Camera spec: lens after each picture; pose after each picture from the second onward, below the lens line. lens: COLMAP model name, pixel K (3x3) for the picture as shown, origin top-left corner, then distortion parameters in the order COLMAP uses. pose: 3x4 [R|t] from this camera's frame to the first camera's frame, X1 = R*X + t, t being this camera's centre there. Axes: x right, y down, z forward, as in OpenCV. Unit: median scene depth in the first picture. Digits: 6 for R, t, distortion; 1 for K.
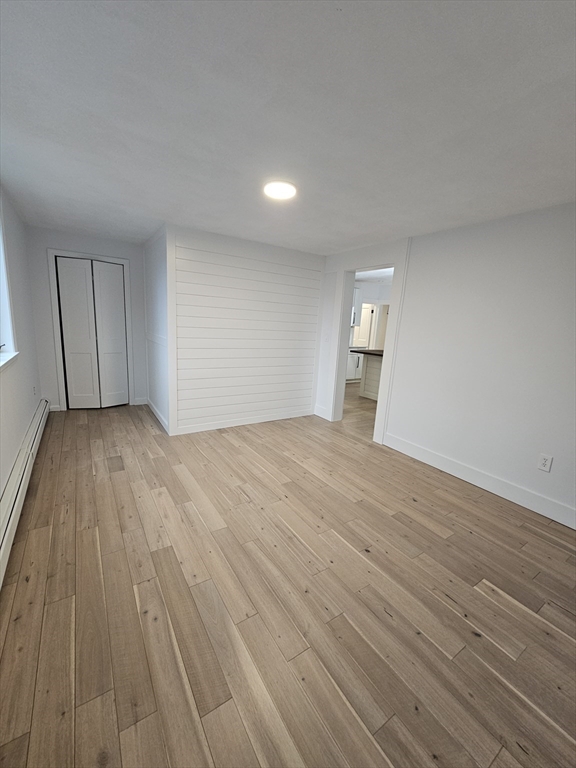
lens RADIAL K [[312.9, 0, 288.0], [0, 312.9, 384.0], [0, 0, 1]] dist [-0.000807, 0.000050]
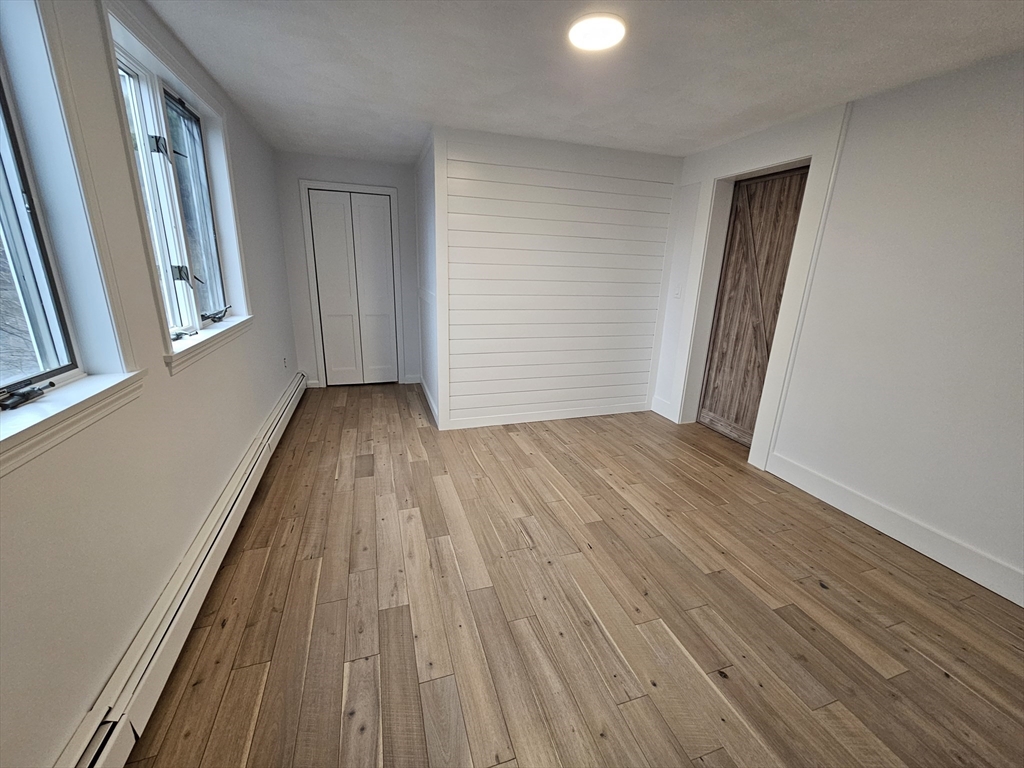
lens RADIAL K [[417.2, 0, 510.4], [0, 417.2, 383.5], [0, 0, 1]] dist [-0.000807, 0.000050]
pose [[0.965301, 0.045719, -0.257108, 0.039680], [-0.027751, 0.996940, 0.073085, -0.027282], [0.259662, -0.063414, 0.963615, 0.156157]]
